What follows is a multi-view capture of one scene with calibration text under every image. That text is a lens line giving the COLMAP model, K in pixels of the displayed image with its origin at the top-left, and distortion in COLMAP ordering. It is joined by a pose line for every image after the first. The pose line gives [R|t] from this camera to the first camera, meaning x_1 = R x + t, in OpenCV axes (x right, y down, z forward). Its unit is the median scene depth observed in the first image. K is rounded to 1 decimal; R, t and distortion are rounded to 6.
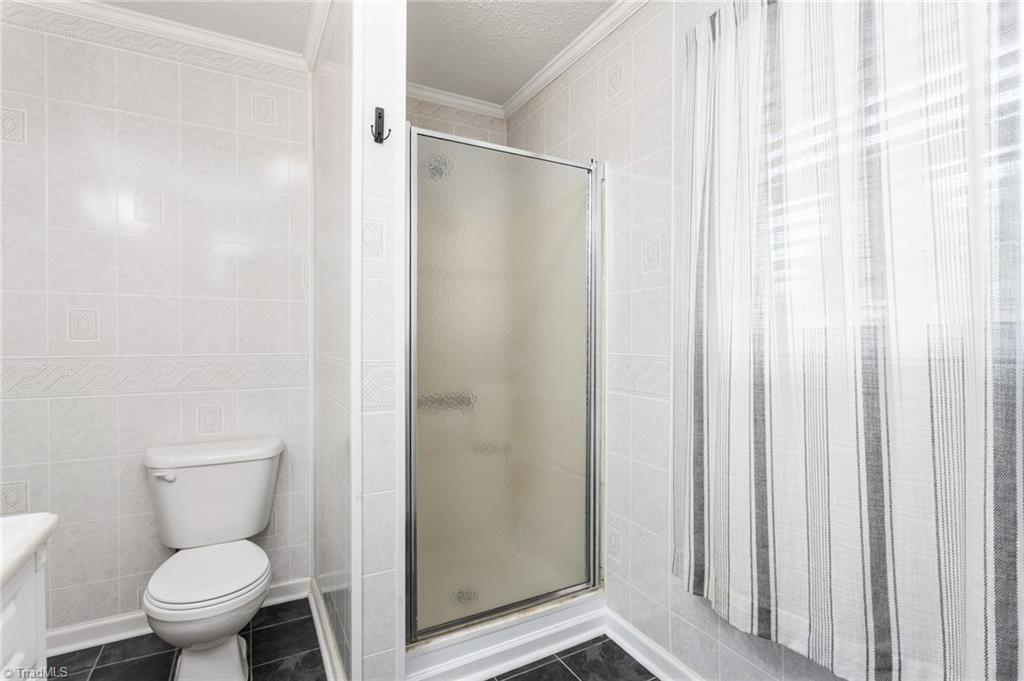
lens RADIAL K [[490.2, 0, 510.8], [0, 490.2, 346.4], [0, 0, 1]] dist [0.000740, 0.000433]
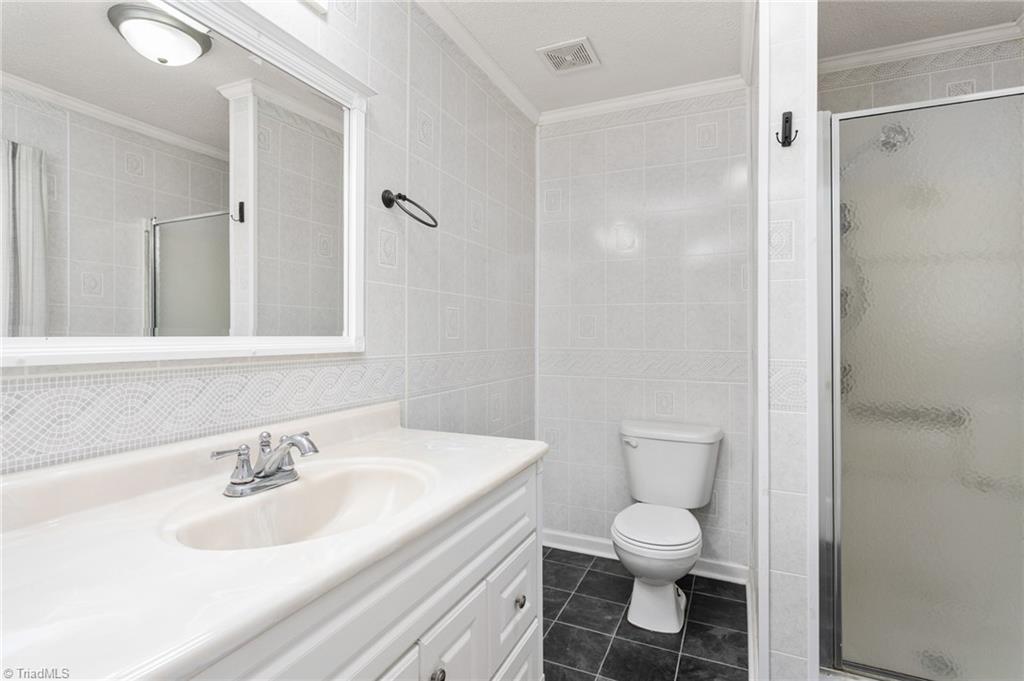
lens RADIAL K [[490.2, 0, 512.8], [0, 490.2, 336.0], [0, 0, 1]] dist [0.000740, 0.000433]
pose [[0.605995, 0.005149, -0.795452, 0.142394], [-0.017688, 0.999819, -0.007004, -0.003056], [0.795272, 0.018314, 0.605977, -0.045268]]
